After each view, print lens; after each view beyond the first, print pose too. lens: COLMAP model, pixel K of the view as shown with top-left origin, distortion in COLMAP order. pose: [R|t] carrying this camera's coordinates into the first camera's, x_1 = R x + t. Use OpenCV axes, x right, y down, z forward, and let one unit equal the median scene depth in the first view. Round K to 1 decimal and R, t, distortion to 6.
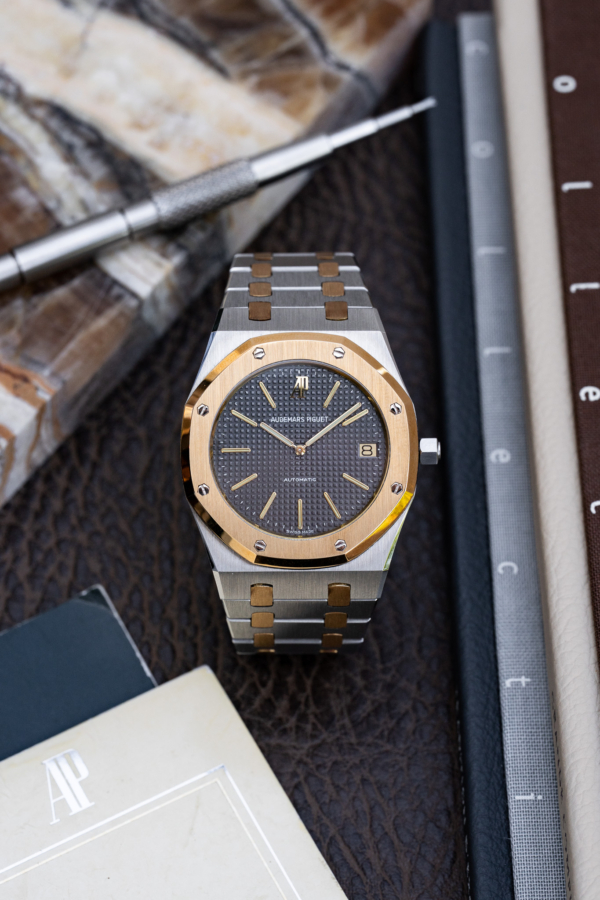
lens RADIAL K [[4366.5, 0, 272.7], [0, 4366.5, 448.5], [0, 0, 1]] dist [1.113126, -14.552084]
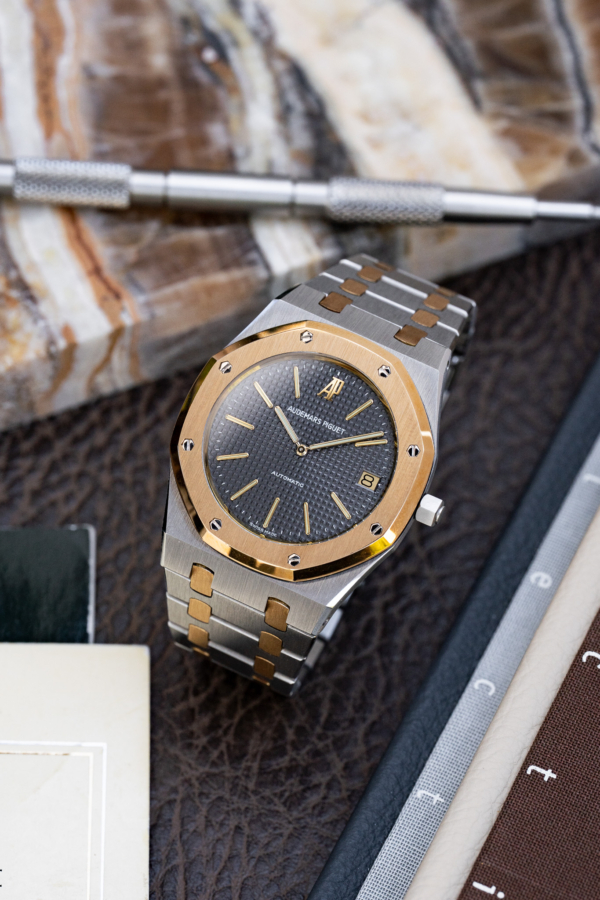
lens RADIAL K [[4366.5, 0, 272.7], [0, 4366.5, 448.5], [0, 0, 1]] dist [1.113126, -14.552084]
pose [[0.887313, 0.404280, -0.221883, 0.195204], [-0.423382, 0.904862, -0.044411, 0.041488], [0.182819, 0.133348, 0.974061, 0.103481]]
